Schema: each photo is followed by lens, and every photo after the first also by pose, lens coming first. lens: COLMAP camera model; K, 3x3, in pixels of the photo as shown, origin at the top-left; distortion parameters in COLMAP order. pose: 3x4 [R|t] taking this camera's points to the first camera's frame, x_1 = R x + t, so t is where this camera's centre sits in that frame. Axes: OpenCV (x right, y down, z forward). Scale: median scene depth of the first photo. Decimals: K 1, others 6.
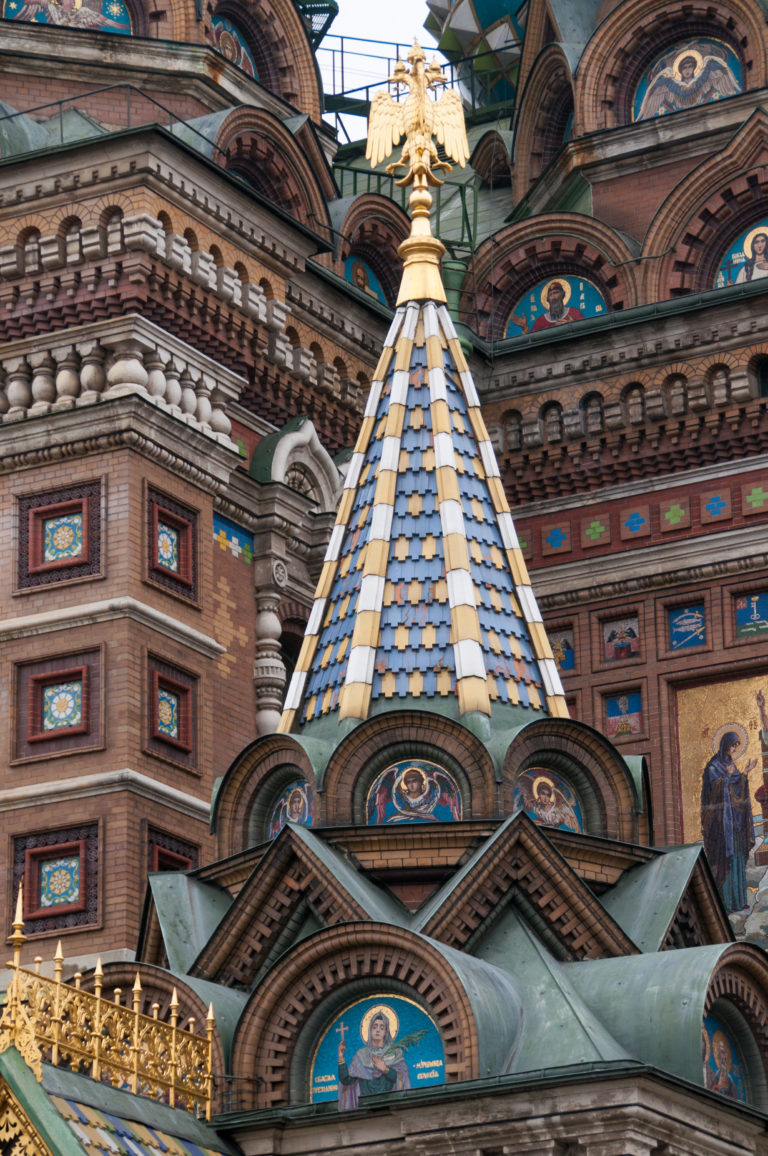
lens RADIAL K [[4300.0, 0, 384.0], [0, 4300.0, 578.0], [0, 0, 1]] dist [1.005137, 2.816823]
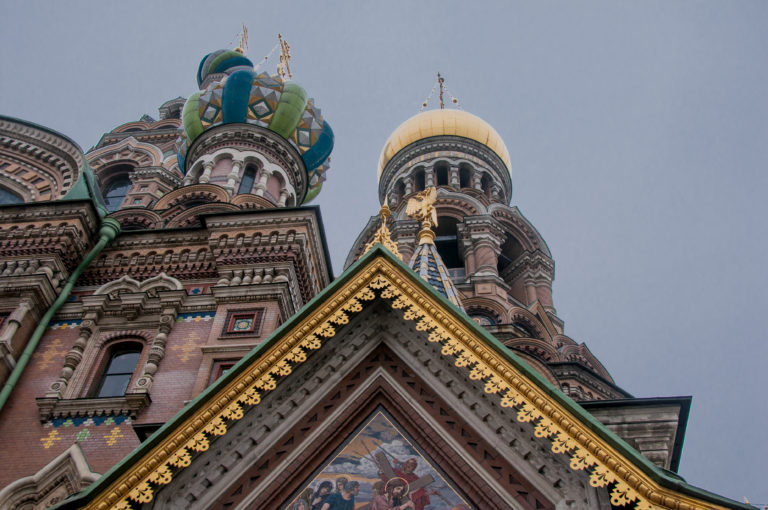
lens RADIAL K [[777.5, 0, 384.0], [0, 777.5, 255.0], [0, 0, 1]] dist [-0.022528, -0.001518]
pose [[0.918332, 0.337710, 0.206441, -0.107142], [-0.174235, 0.813222, -0.555259, 0.200192], [-0.355399, 0.473943, 0.805648, 0.579607]]
